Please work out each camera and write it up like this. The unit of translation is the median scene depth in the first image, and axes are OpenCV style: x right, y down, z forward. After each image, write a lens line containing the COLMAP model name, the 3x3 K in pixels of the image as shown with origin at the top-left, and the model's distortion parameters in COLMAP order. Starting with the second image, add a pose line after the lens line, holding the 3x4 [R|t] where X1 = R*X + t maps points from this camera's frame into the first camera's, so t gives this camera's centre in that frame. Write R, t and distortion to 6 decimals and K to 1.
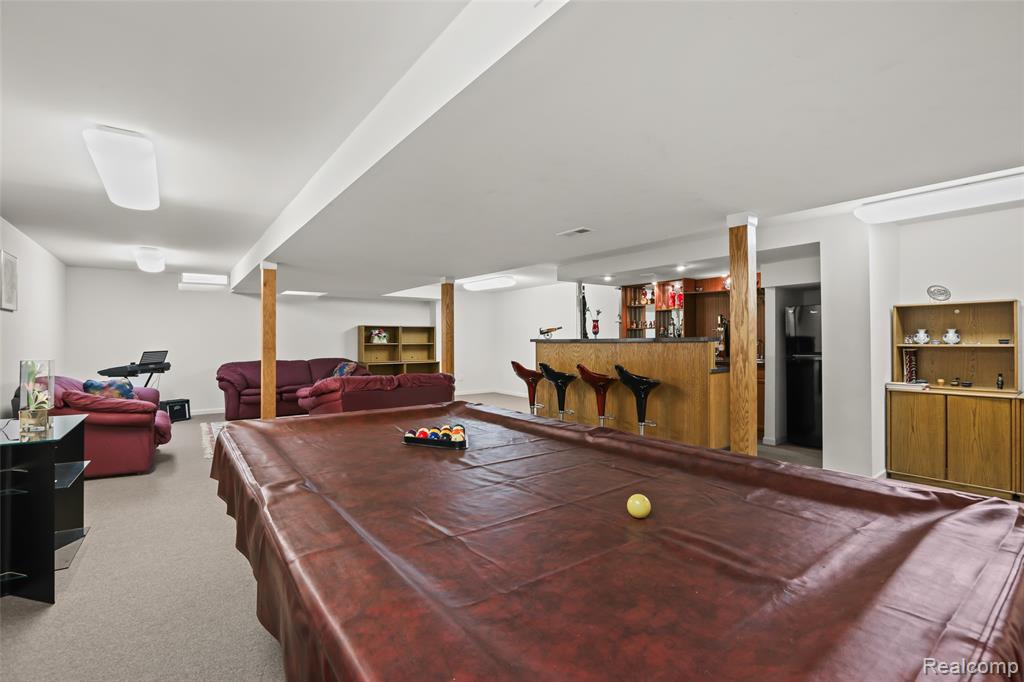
lens RADIAL K [[470.0, 0, 522.5], [0, 470.0, 339.1], [0, 0, 1]] dist [-0.003135, 0.000275]
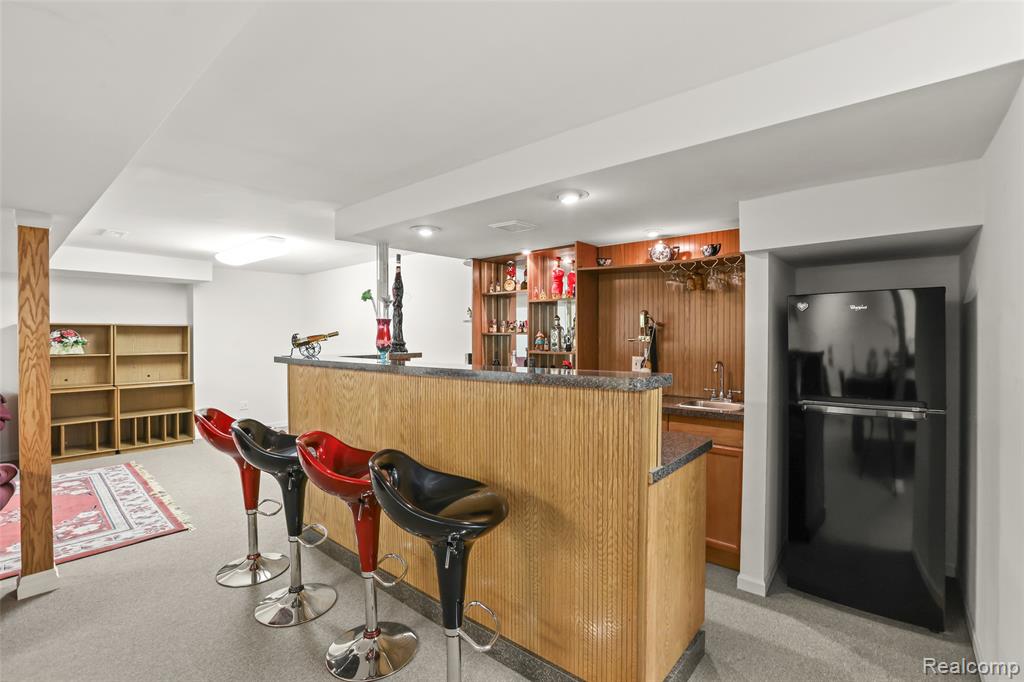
lens RADIAL K [[470.0, 0, 504.4], [0, 470.0, 340.5], [0, 0, 1]] dist [-0.003135, 0.000275]
pose [[0.984916, 0.000642, 0.173033, 0.159014], [-0.003157, 0.999893, 0.014260, -0.023242], [-0.173005, -0.014591, 0.984813, 0.456883]]
